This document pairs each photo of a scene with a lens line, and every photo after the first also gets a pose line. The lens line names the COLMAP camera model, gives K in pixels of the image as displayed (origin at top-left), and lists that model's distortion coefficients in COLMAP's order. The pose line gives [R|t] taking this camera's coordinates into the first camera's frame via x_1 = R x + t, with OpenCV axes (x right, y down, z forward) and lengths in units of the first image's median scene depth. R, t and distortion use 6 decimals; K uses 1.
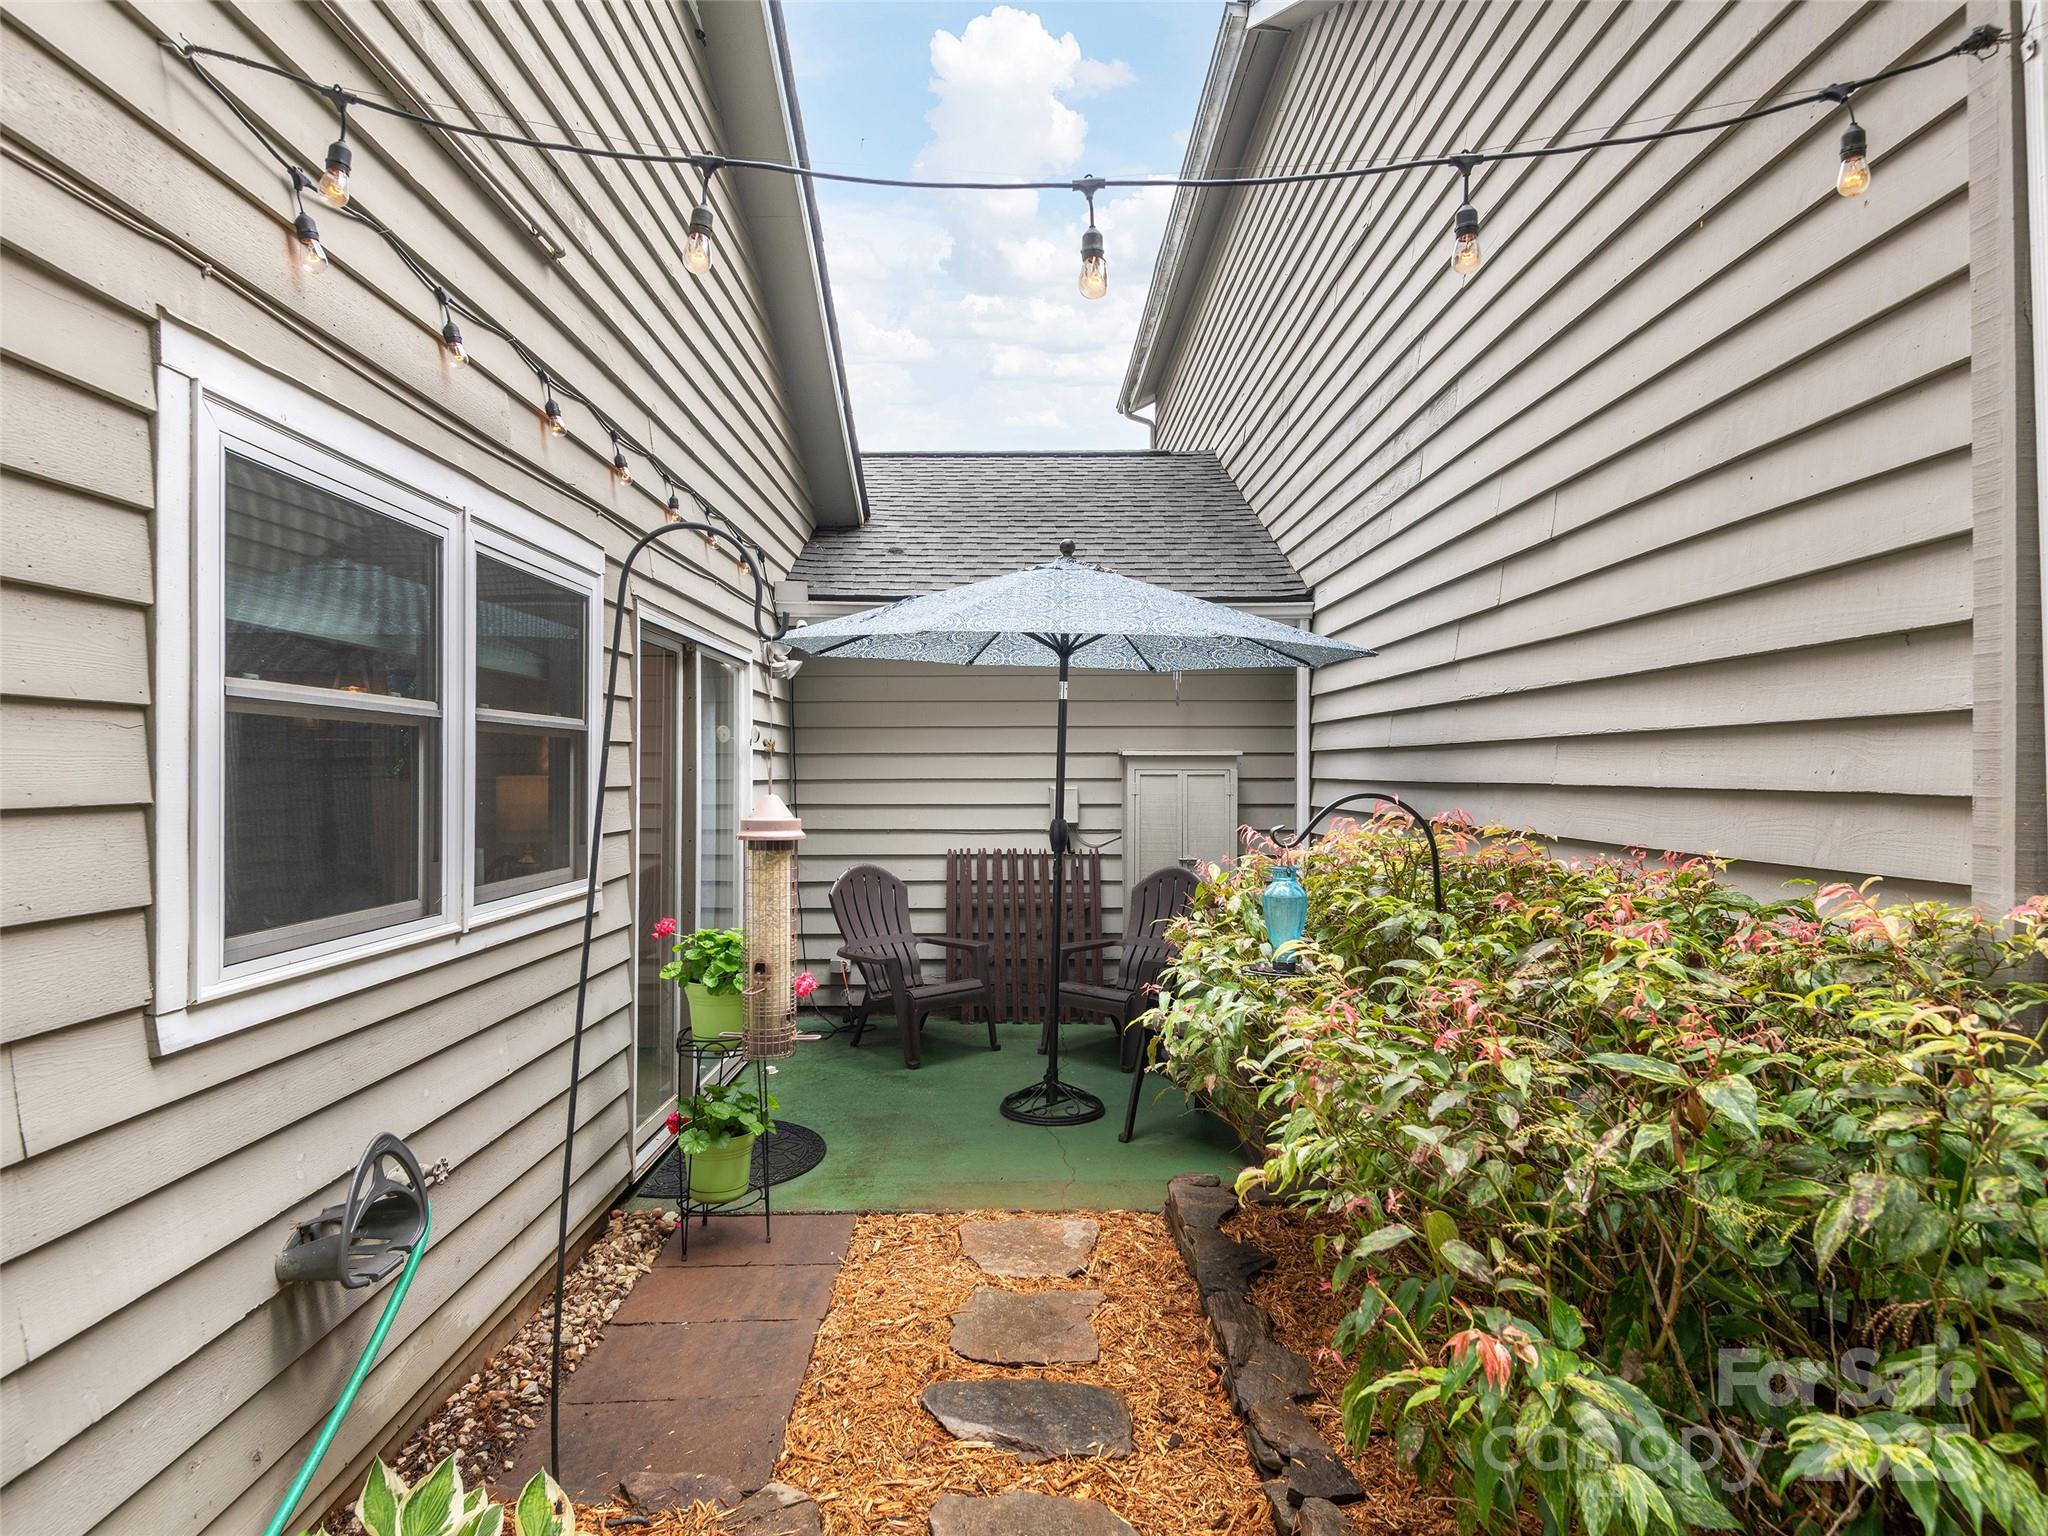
lens RADIAL K [[1173.6, 0, 1023.1], [0, 1173.6, 769.9], [0, 0, 1]] dist [-0.000235, -0.000301]
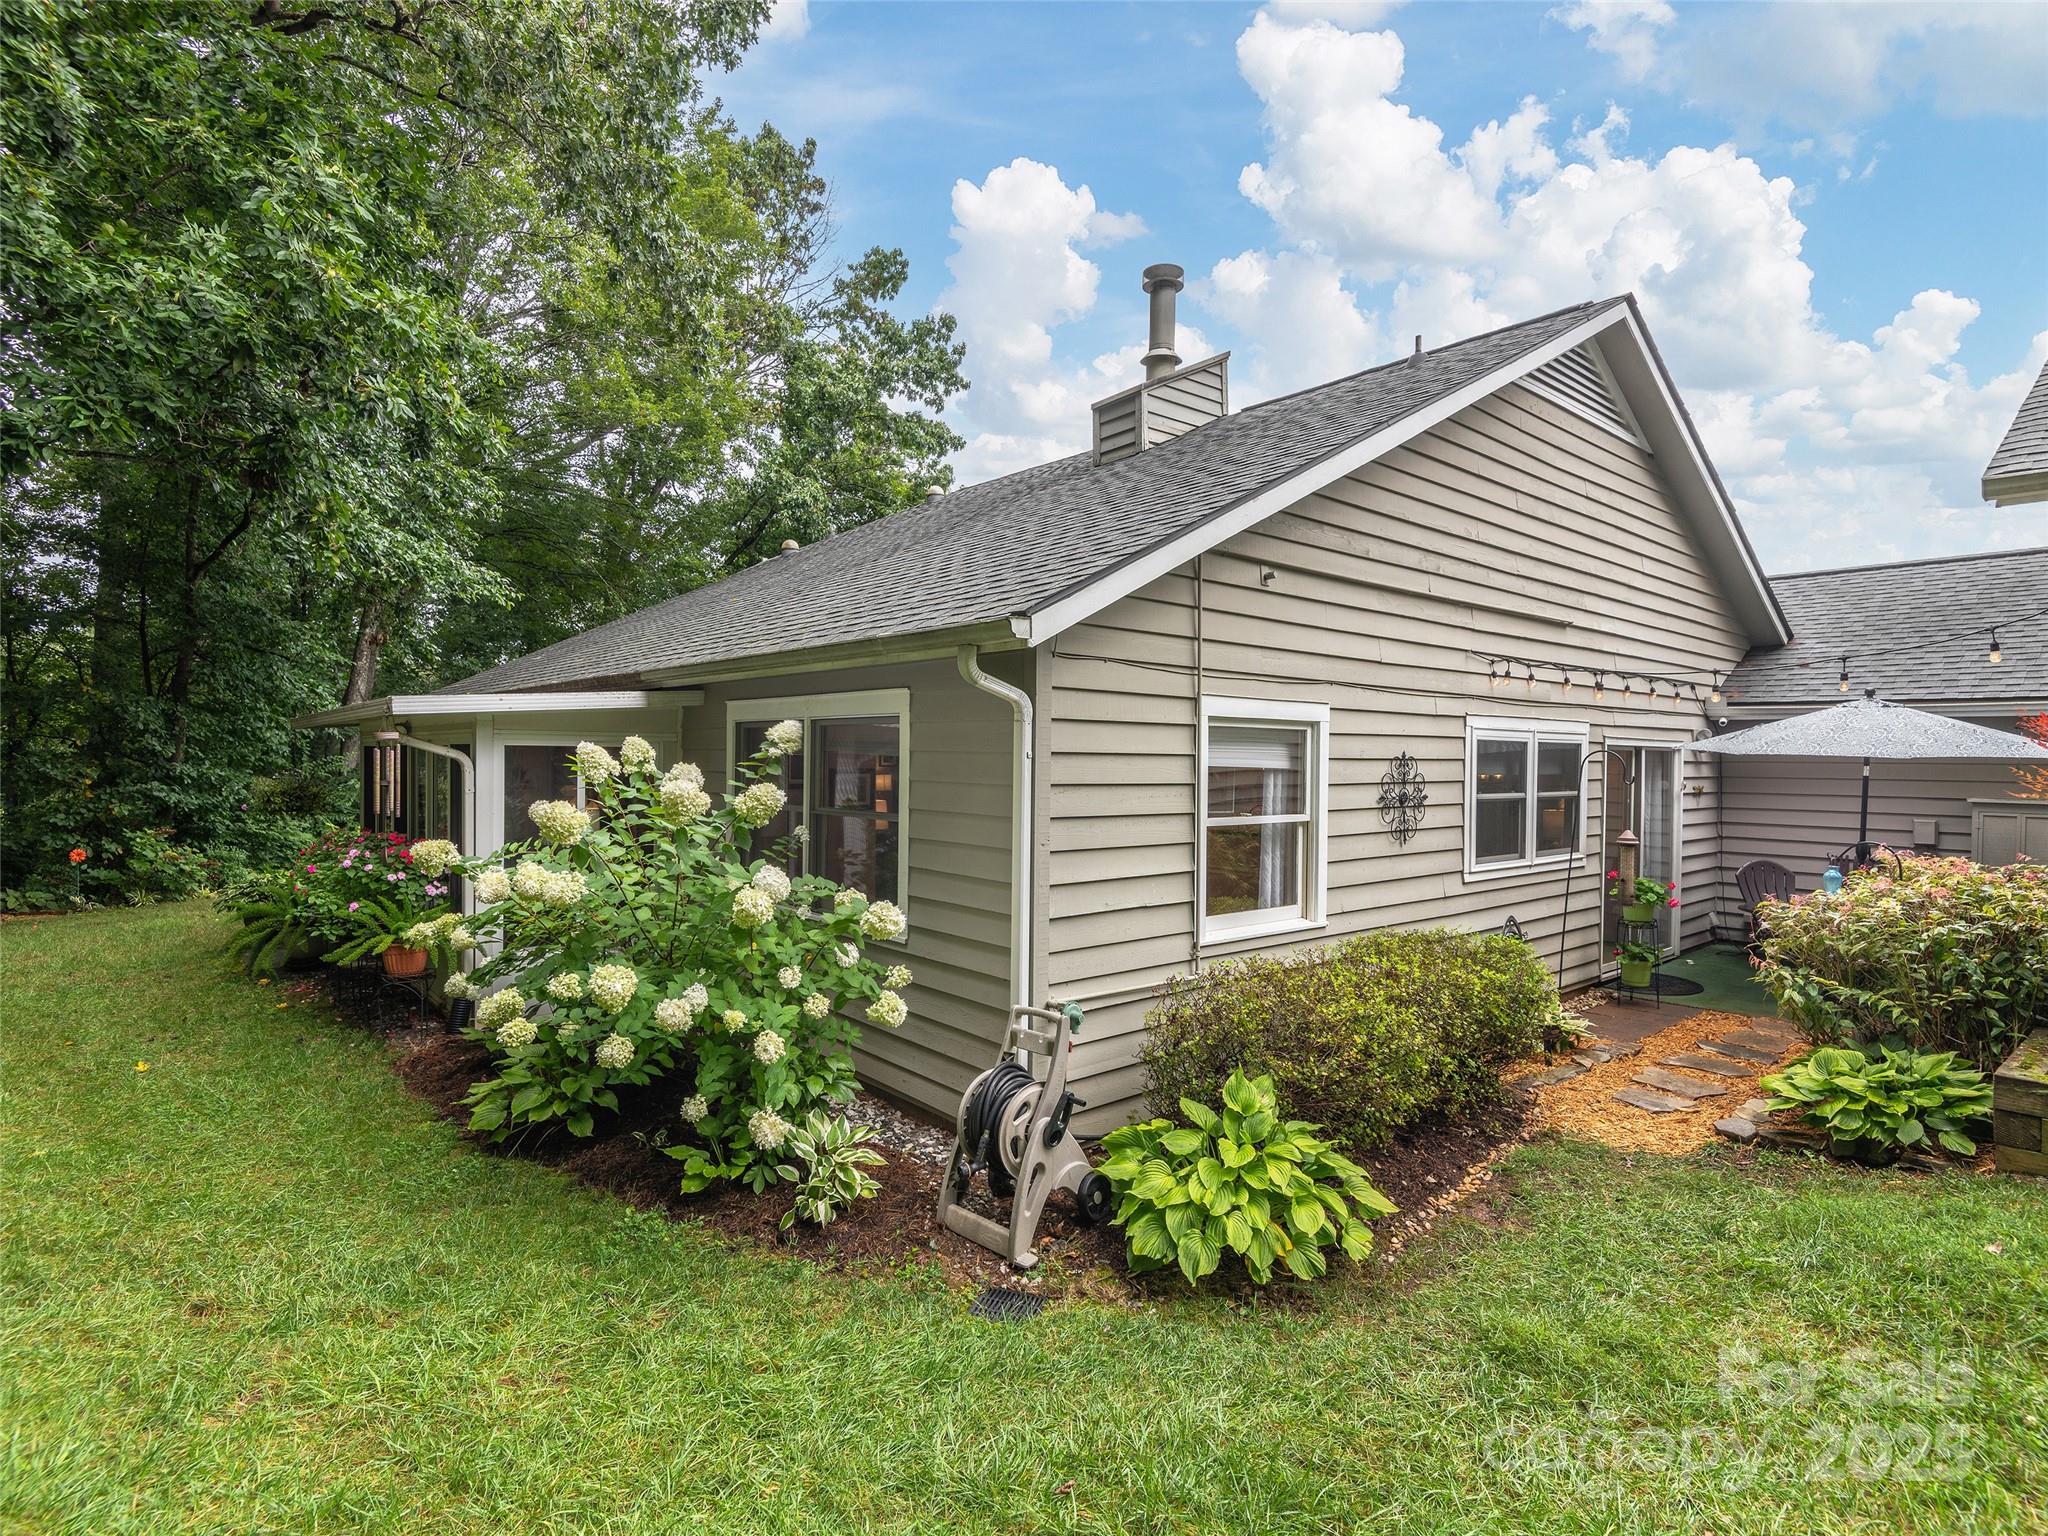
lens RADIAL K [[1043.7, 0, 1022.7], [0, 1043.7, 767.3], [0, 0, 1]] dist [0.022676, -0.005491]
pose [[0.635572, 0.014707, -0.771902, 0.639135], [-0.007050, 0.999887, 0.013246, -0.118397], [0.772010, -0.002977, 0.635604, -1.431773]]
